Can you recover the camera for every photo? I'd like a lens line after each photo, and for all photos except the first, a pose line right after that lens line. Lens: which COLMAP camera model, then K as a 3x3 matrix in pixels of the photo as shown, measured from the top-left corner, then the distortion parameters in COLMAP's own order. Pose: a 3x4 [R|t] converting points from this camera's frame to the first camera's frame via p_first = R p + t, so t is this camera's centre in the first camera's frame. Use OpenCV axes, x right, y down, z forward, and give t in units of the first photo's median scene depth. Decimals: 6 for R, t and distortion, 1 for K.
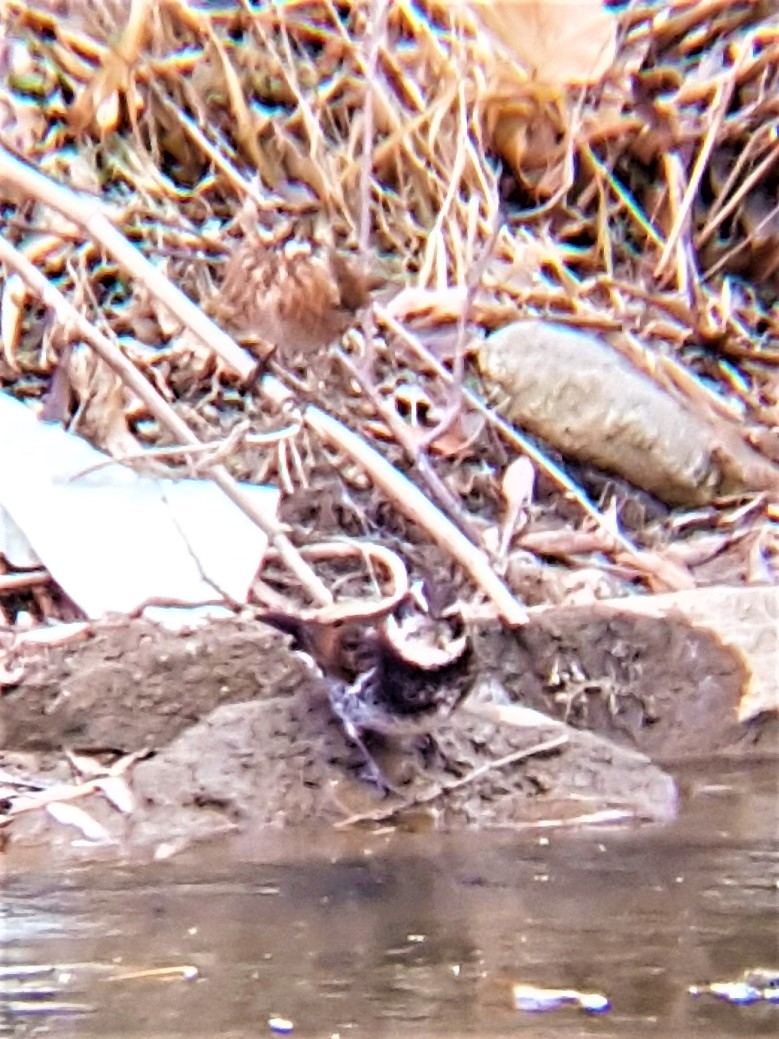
lens RADIAL K [[782.7, 0, 392.5], [0, 782.7, 521.5], [0, 0, 1]] dist [-0.042746, -0.003292]
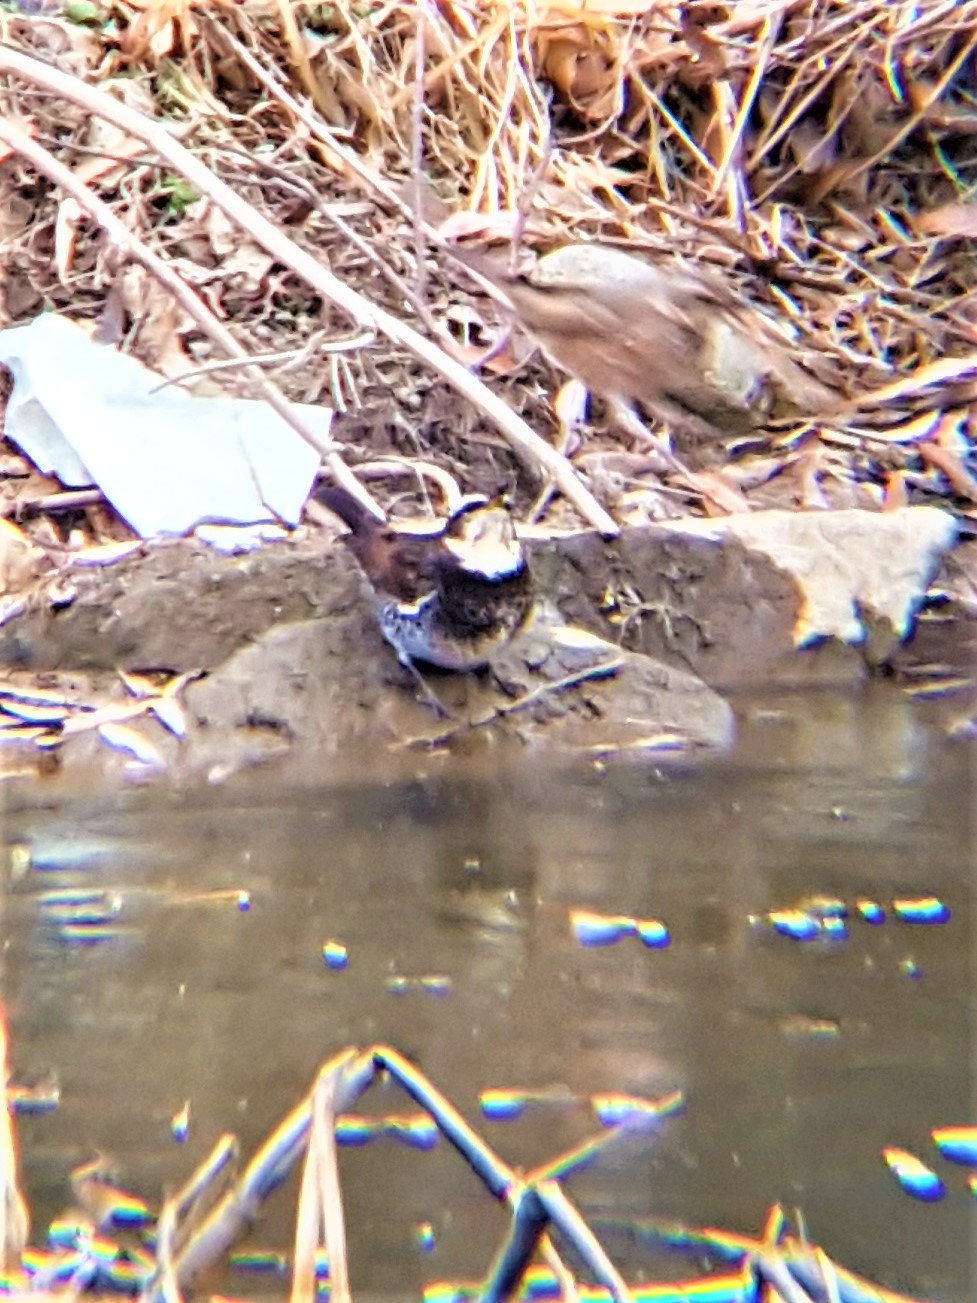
lens RADIAL K [[981.5, 0, 489.0], [0, 981.5, 658.4], [0, 0, 1]] dist [-0.042746, -0.003292]
pose [[0.999309, 0.002835, 0.037054, 0.010311], [-0.011608, 0.971008, 0.238765, -0.030581], [-0.035303, -0.239030, 0.970370, -0.286974]]
